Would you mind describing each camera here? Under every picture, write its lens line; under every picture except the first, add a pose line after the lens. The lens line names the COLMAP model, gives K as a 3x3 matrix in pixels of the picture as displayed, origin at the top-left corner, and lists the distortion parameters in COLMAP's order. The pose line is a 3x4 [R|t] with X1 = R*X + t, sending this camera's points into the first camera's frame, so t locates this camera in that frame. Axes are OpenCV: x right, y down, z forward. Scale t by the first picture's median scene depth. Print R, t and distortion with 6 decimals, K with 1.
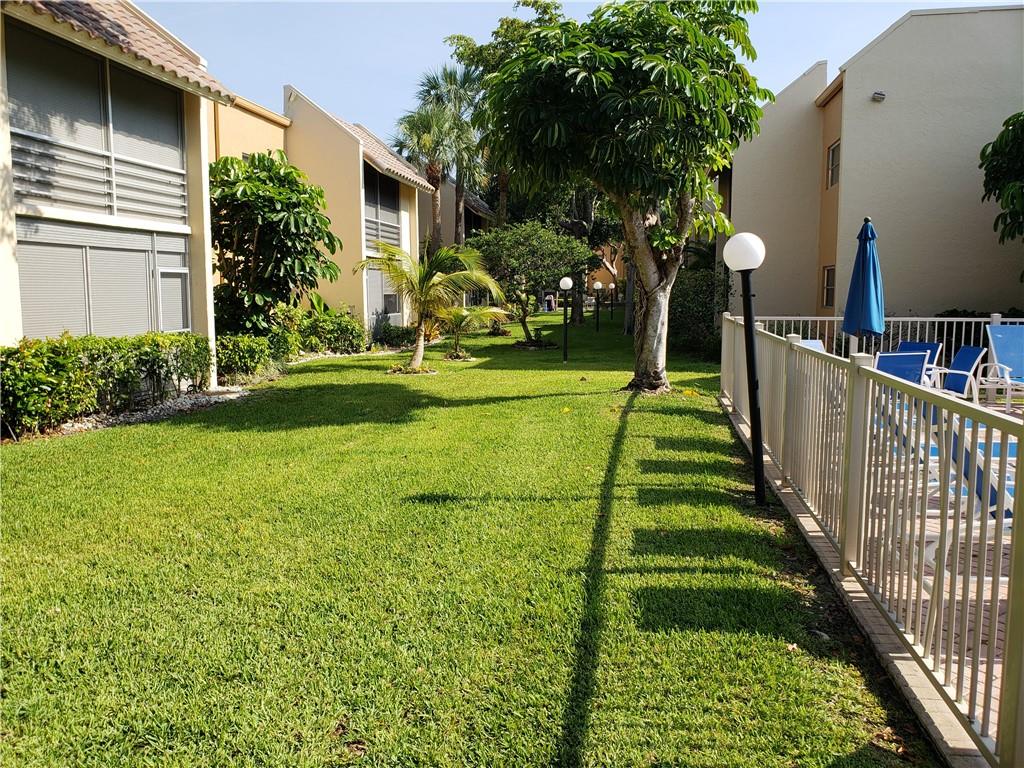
lens RADIAL K [[784.0, 0, 515.4], [0, 784.0, 378.7], [0, 0, 1]] dist [0.005725, 0.000152]
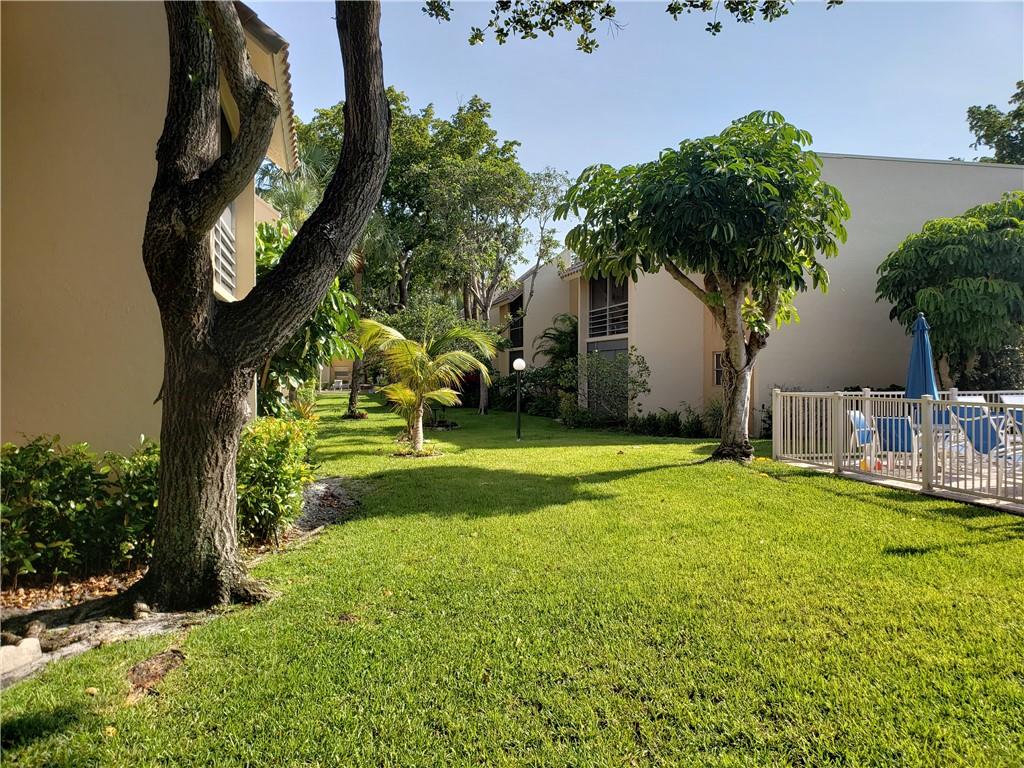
lens RADIAL K [[784.0, 0, 515.3], [0, 784.0, 382.2], [0, 0, 1]] dist [0.005725, 0.000152]
pose [[0.920252, -0.007198, 0.391260, -0.562610], [0.045836, 0.994931, -0.089503, -0.007787], [-0.388633, 0.100299, 0.915918, 0.083979]]
